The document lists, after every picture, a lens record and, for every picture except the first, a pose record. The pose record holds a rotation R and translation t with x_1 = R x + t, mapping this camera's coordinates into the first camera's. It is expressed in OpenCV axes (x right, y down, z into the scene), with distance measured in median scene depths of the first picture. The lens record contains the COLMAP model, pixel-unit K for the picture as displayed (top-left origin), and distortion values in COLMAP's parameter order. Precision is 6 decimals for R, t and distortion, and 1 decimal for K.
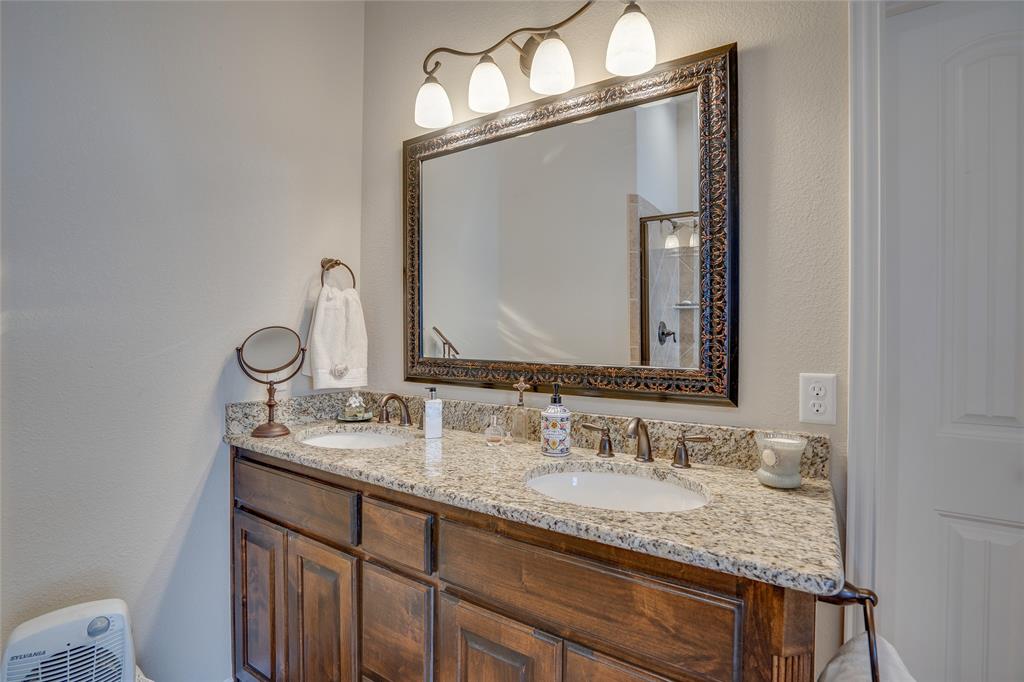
lens RADIAL K [[475.2, 0, 509.2], [0, 475.2, 337.2], [0, 0, 1]] dist [-0.056096, 0.022072]
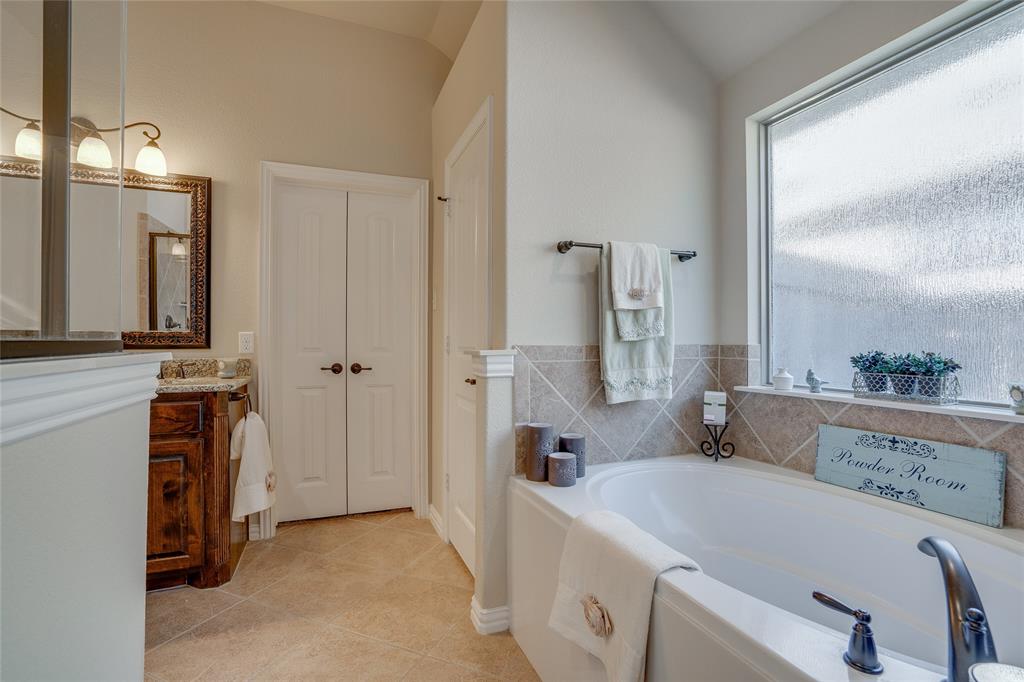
lens RADIAL K [[475.2, 0, 509.2], [0, 475.2, 337.2], [0, 0, 1]] dist [-0.056096, 0.022072]
pose [[0.584997, -0.000852, 0.811035, -0.422677], [0.010612, 0.999922, -0.006605, 0.122099], [-0.810966, 0.012471, 0.584960, -1.304865]]
